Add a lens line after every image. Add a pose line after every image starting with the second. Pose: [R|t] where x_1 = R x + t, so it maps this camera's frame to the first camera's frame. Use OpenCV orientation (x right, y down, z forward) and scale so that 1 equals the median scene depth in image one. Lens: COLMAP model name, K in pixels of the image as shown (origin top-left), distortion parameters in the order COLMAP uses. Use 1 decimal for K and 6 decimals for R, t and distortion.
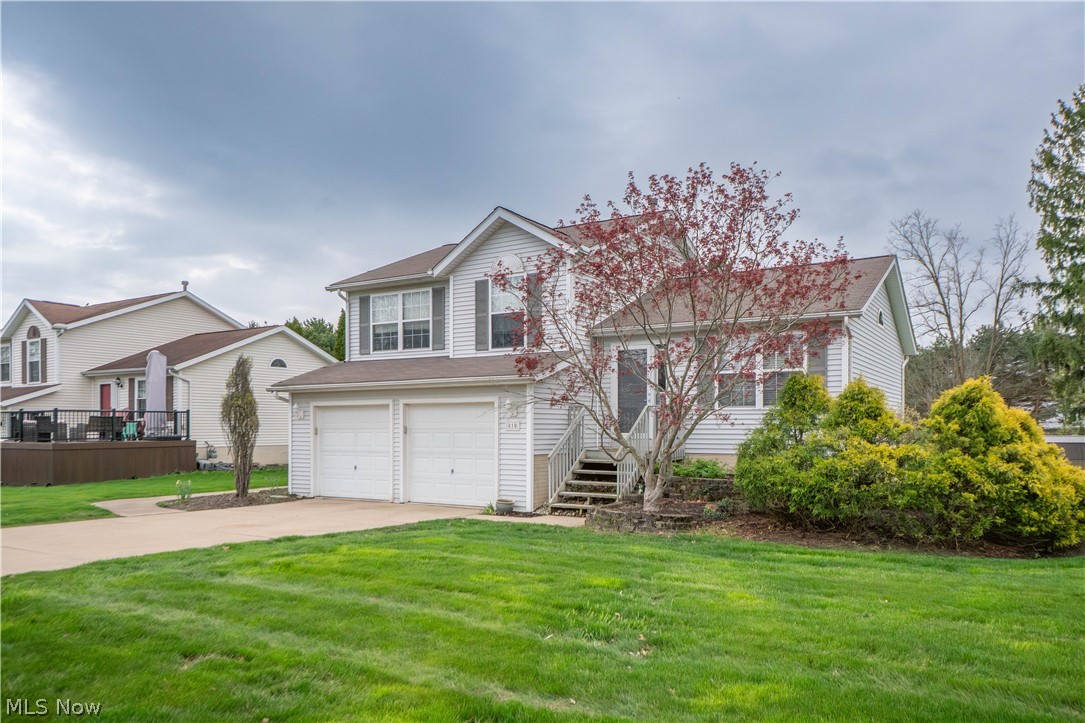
lens RADIAL K [[774.6, 0, 543.7], [0, 774.6, 410.8], [0, 0, 1]] dist [0.000527, 0.000484]
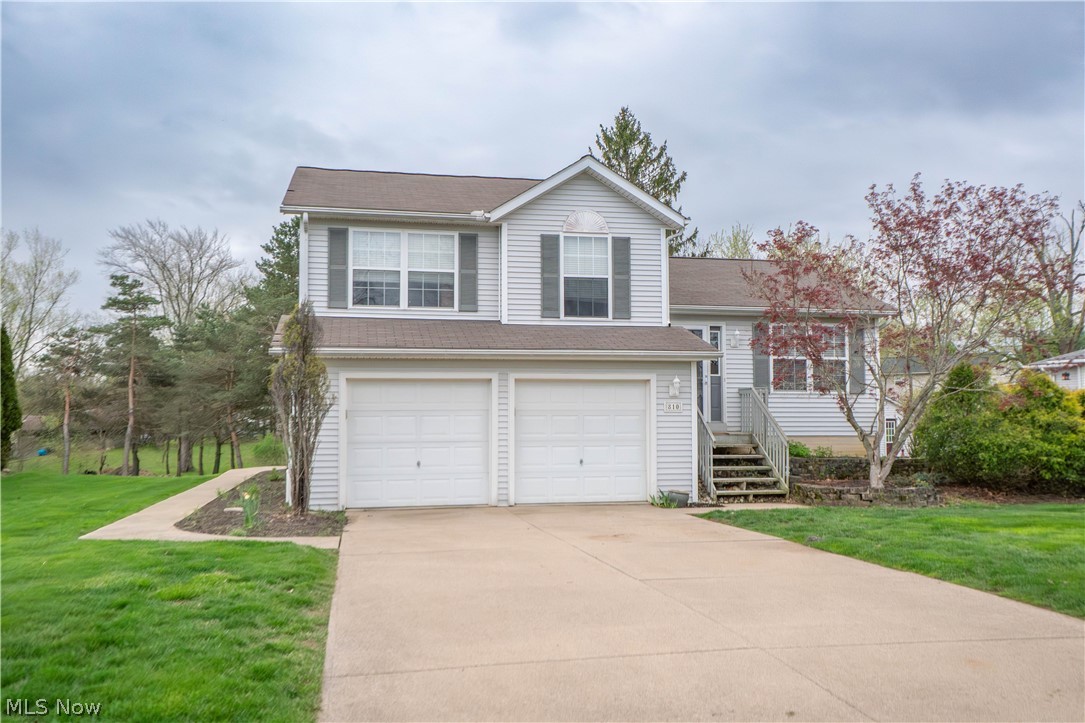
lens RADIAL K [[906.6, 0, 540.1], [0, 906.6, 341.1], [0, 0, 1]] dist [0.042138, 0.004500]
pose [[0.725740, 0.055319, 0.685741, -0.755749], [-0.011790, 0.997616, -0.067999, 0.014294], [-0.687868, 0.041265, 0.724662, 0.293901]]
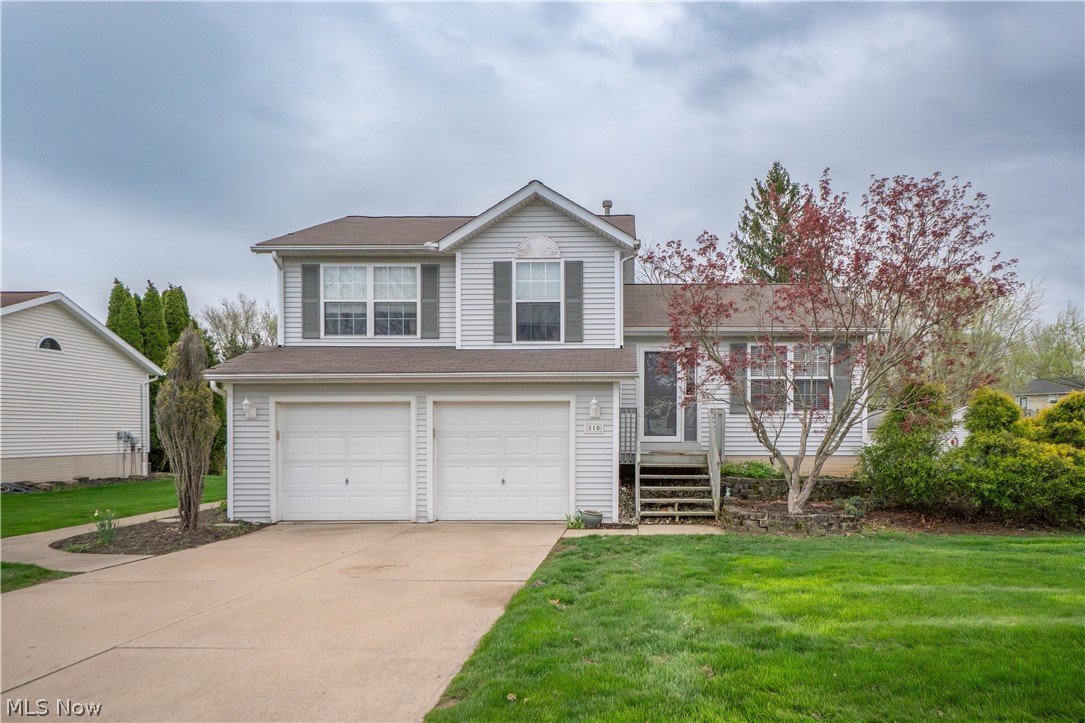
lens RADIAL K [[713.7, 0, 622.0], [0, 713.7, 425.9], [0, 0, 1]] dist [-0.004876, -0.000189]
pose [[0.853555, 0.002637, 0.520995, -0.381677], [-0.009343, 0.999904, 0.010246, 0.006931], [-0.520918, -0.013613, 0.853498, 0.239163]]
